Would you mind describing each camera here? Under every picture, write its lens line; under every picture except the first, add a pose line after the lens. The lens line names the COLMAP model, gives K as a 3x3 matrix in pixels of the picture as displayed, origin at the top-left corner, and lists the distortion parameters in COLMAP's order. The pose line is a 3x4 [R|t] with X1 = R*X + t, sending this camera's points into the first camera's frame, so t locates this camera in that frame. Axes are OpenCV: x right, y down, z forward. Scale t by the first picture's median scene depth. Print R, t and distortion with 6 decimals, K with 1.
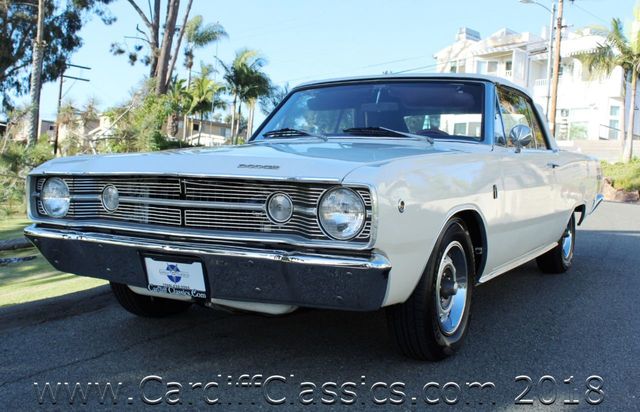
lens RADIAL K [[721.3, 0, 317.8], [0, 721.3, 206.4], [0, 0, 1]] dist [-0.040488, 0.000000]
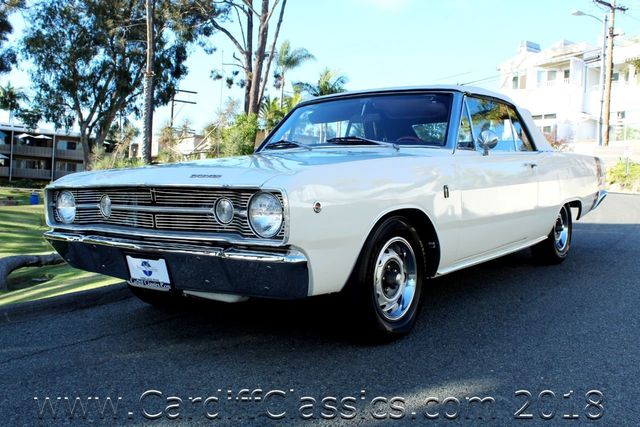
lens RADIAL K [[644.3, 0, 319.9], [0, 644.3, 211.1], [0, 0, 1]] dist [-0.078922, 0.000000]
pose [[0.991490, -0.023401, -0.128059, 0.154071], [0.023967, 0.999709, 0.002877, 0.001949], [0.127955, -0.005921, 0.991762, -0.002257]]
